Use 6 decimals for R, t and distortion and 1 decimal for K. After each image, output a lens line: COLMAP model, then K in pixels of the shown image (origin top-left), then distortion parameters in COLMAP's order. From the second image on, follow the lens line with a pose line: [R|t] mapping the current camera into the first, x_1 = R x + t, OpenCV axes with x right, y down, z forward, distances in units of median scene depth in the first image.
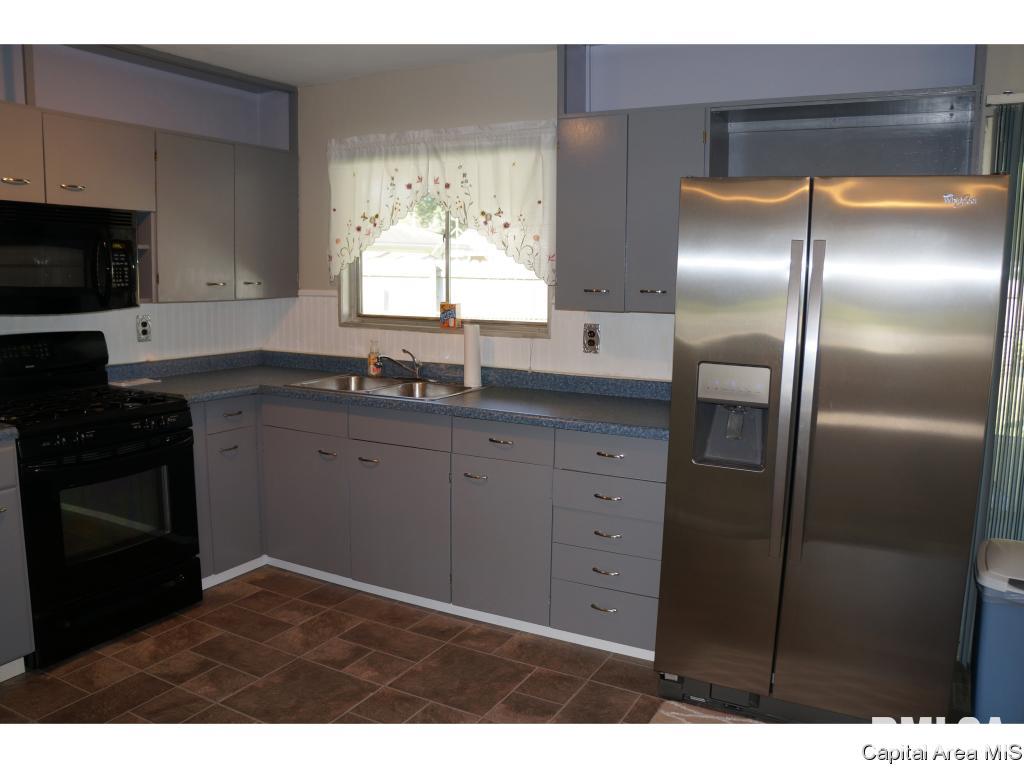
lens RADIAL K [[802.9, 0, 512.9], [0, 802.9, 387.5], [0, 0, 1]] dist [-0.186851, 0.132738]
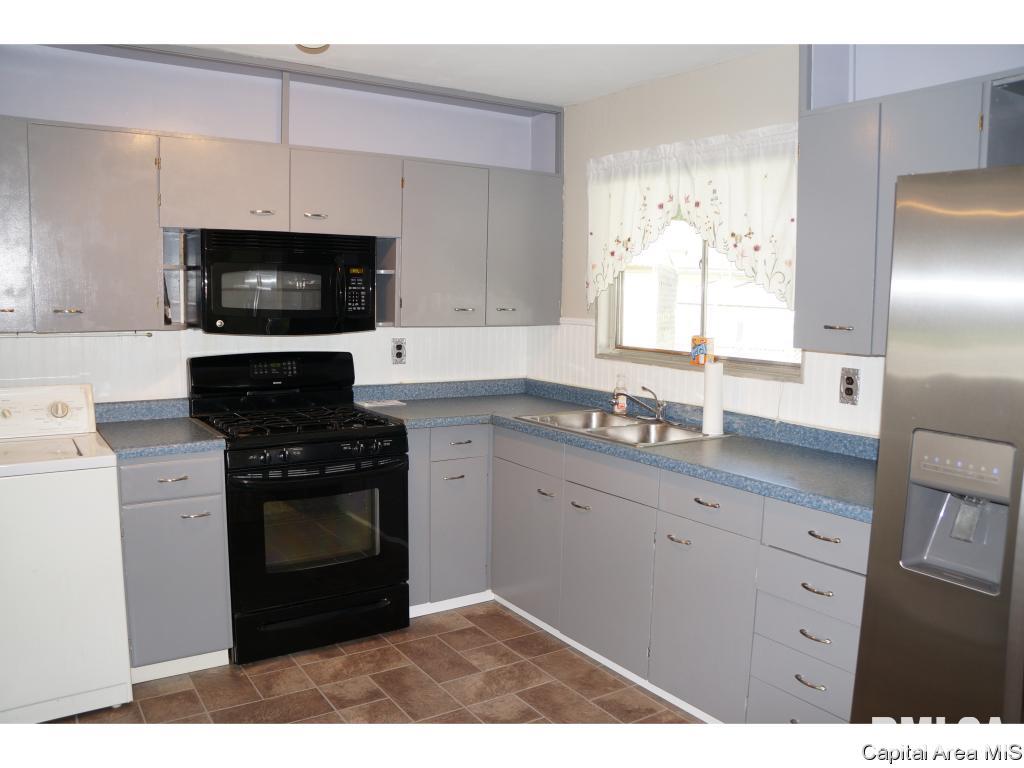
lens RADIAL K [[802.9, 0, 512.9], [0, 802.9, 387.5], [0, 0, 1]] dist [-0.186851, 0.132738]
pose [[0.885623, 0.054107, -0.461242, 0.156437], [-0.070217, 0.997373, -0.017823, -0.021344], [0.459065, 0.048171, 0.887095, 0.140748]]
